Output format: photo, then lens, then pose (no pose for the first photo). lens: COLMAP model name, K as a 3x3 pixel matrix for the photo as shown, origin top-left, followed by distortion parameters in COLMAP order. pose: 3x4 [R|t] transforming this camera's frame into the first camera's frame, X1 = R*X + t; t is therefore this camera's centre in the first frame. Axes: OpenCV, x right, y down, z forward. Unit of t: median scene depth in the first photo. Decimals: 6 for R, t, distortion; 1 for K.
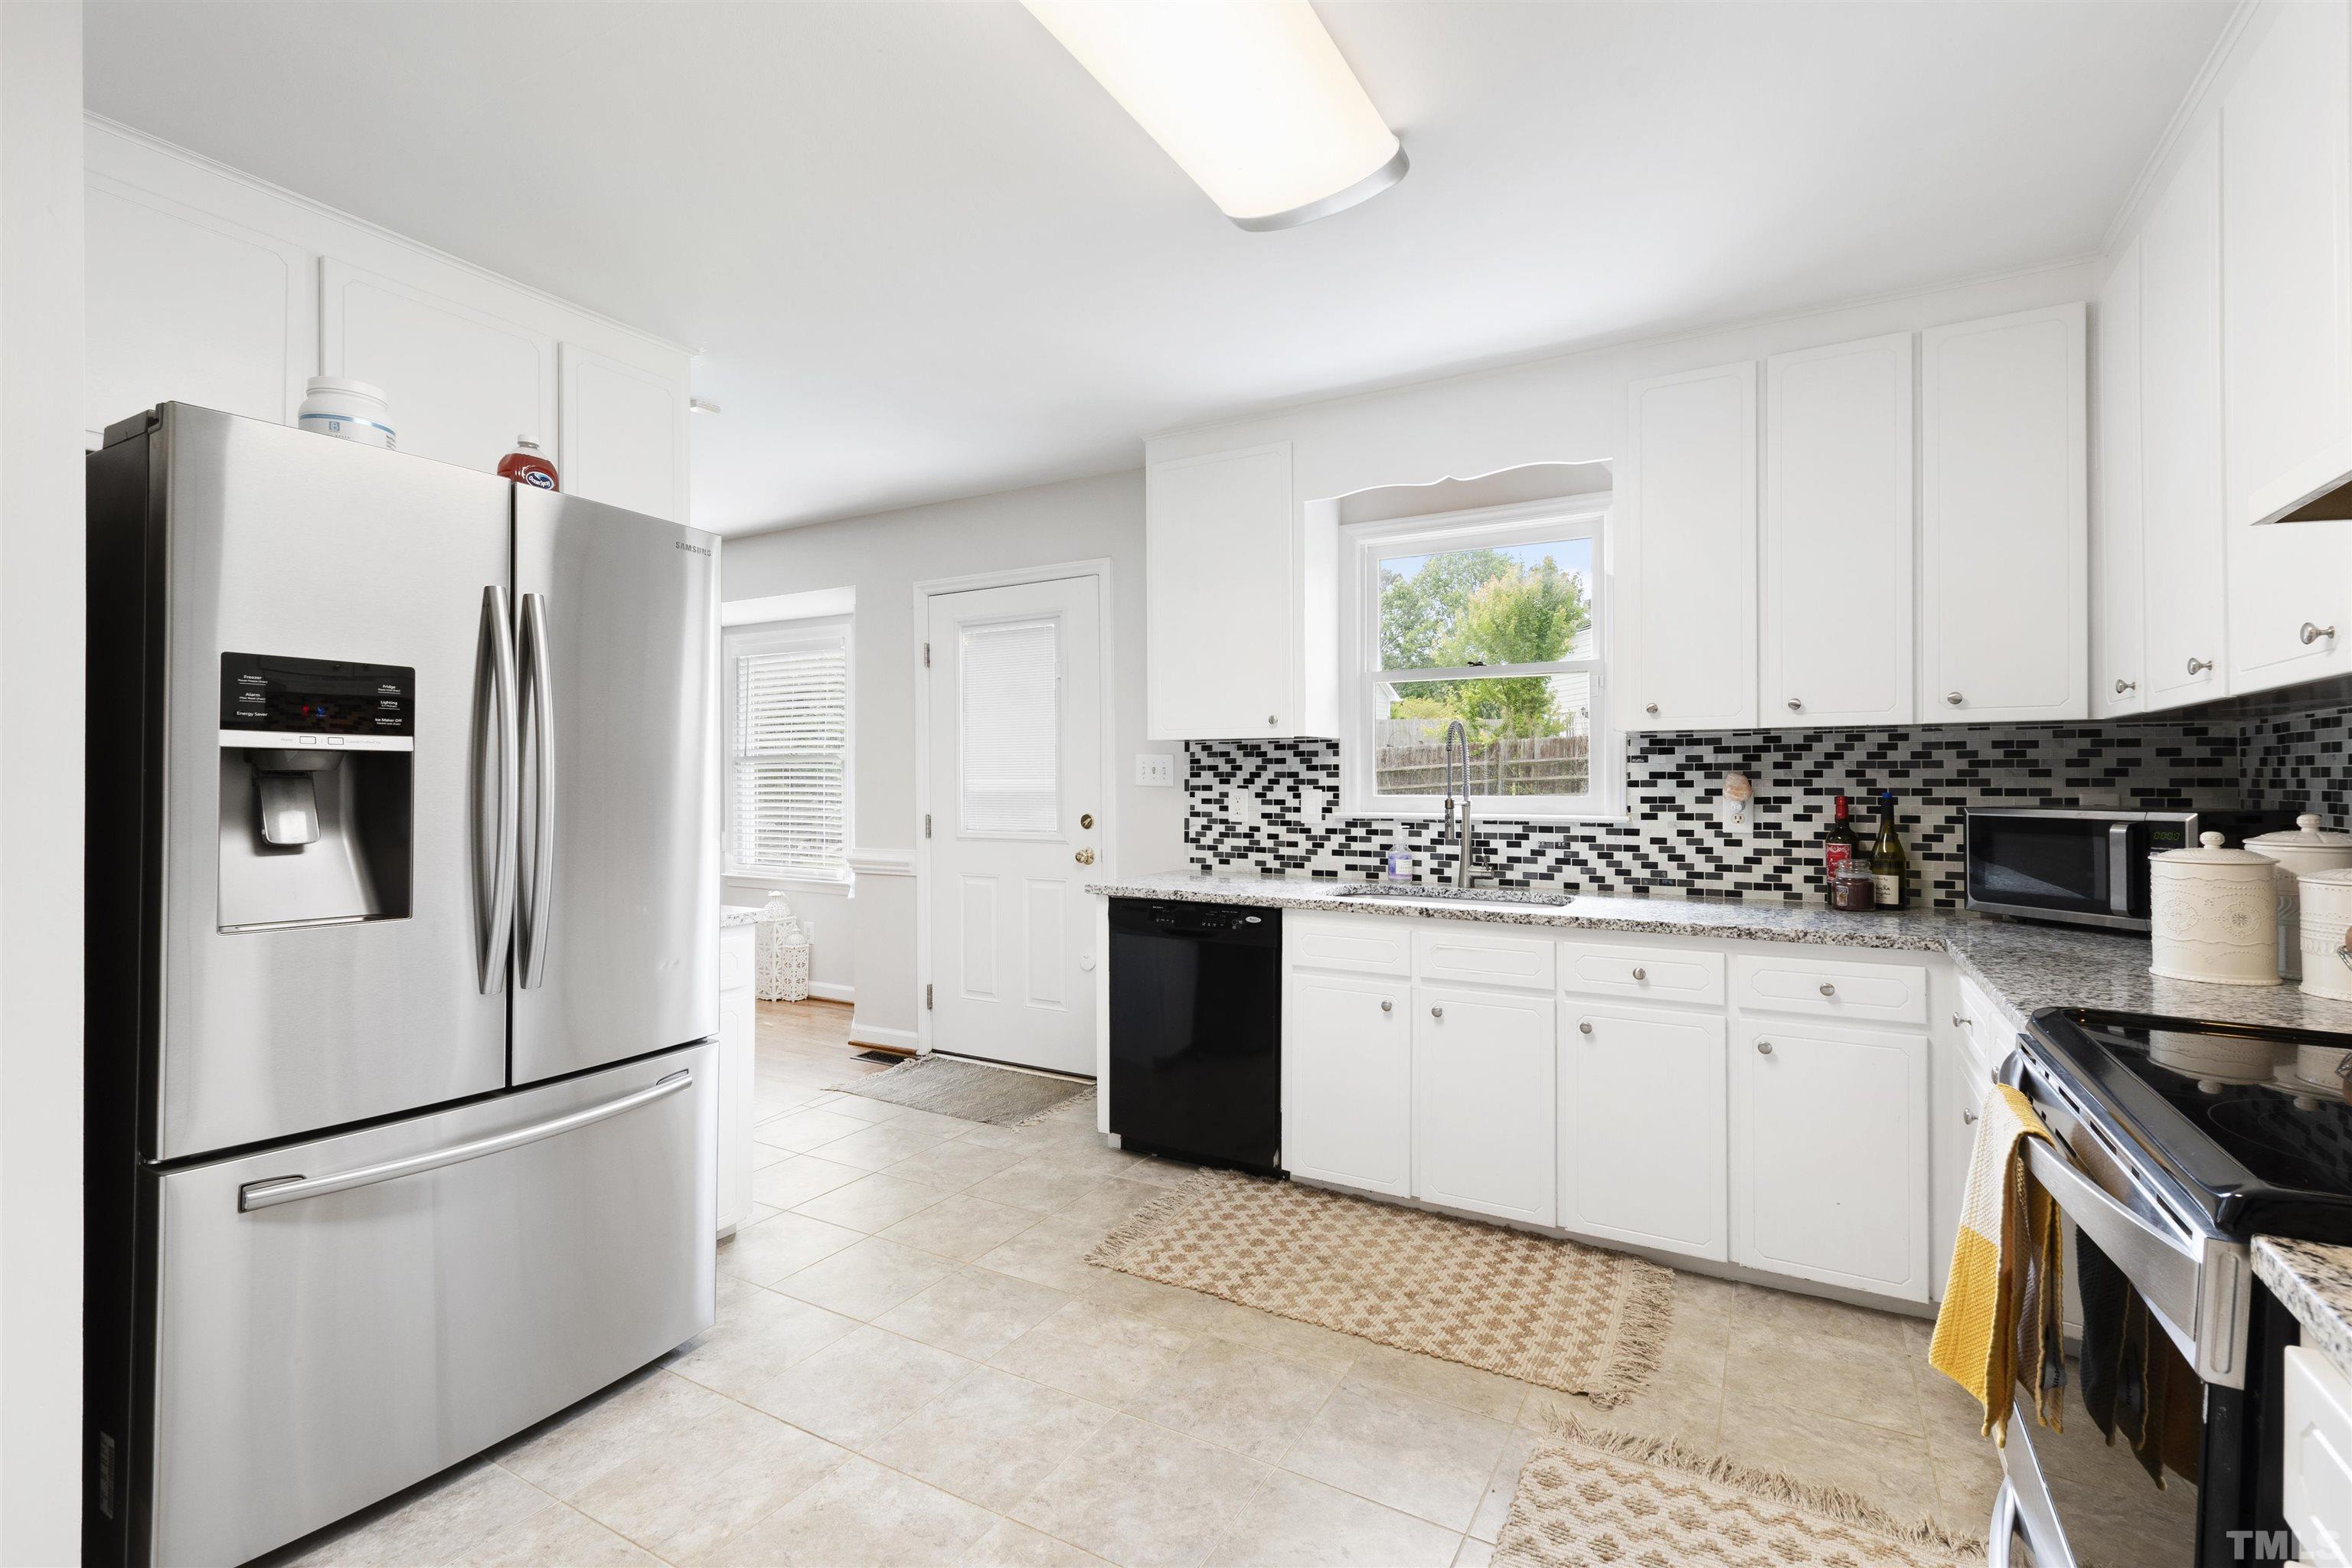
lens RADIAL K [[1032.5, 0, 1164.1], [0, 1032.5, 790.8], [0, 0, 1]] dist [0.008910, -0.003060]
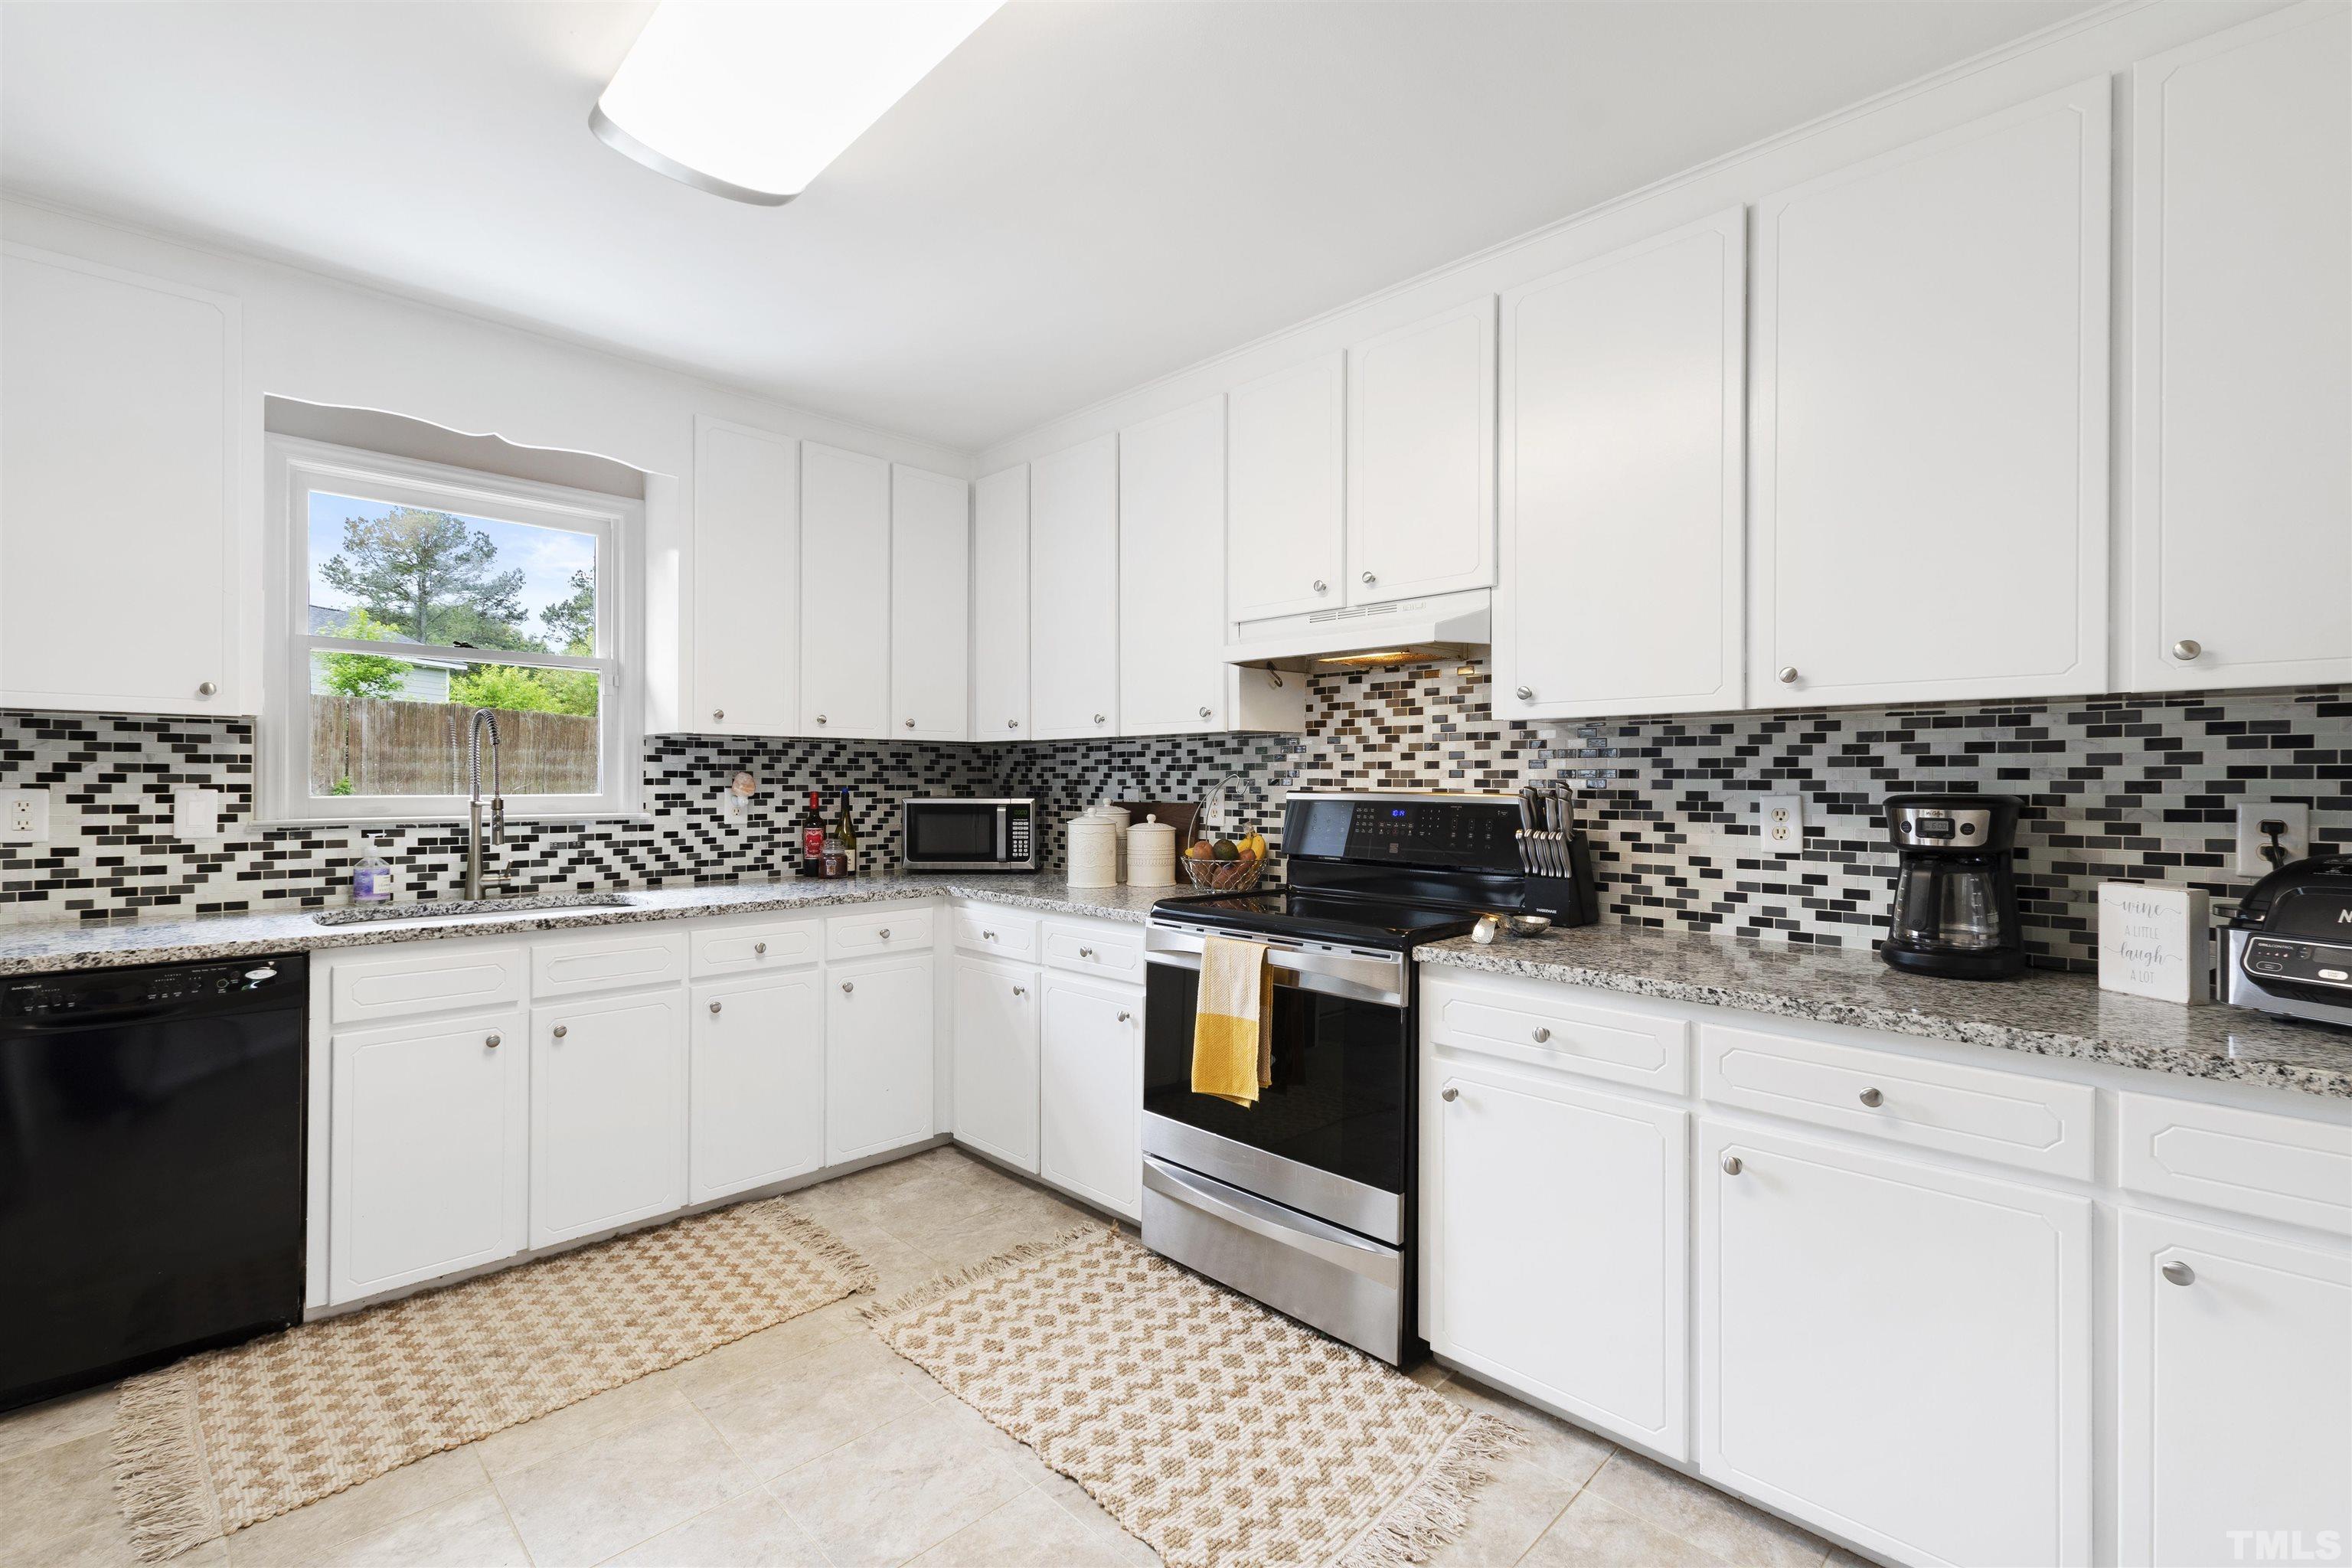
lens RADIAL K [[1032.5, 0, 1154.5], [0, 1032.5, 775.6], [0, 0, 1]] dist [0.008910, -0.003060]
pose [[0.273546, 0.006370, 0.961838, -0.455275], [0.005745, 0.999949, -0.008256, -0.001481], [-0.961842, 0.007785, 0.273495, 0.232828]]
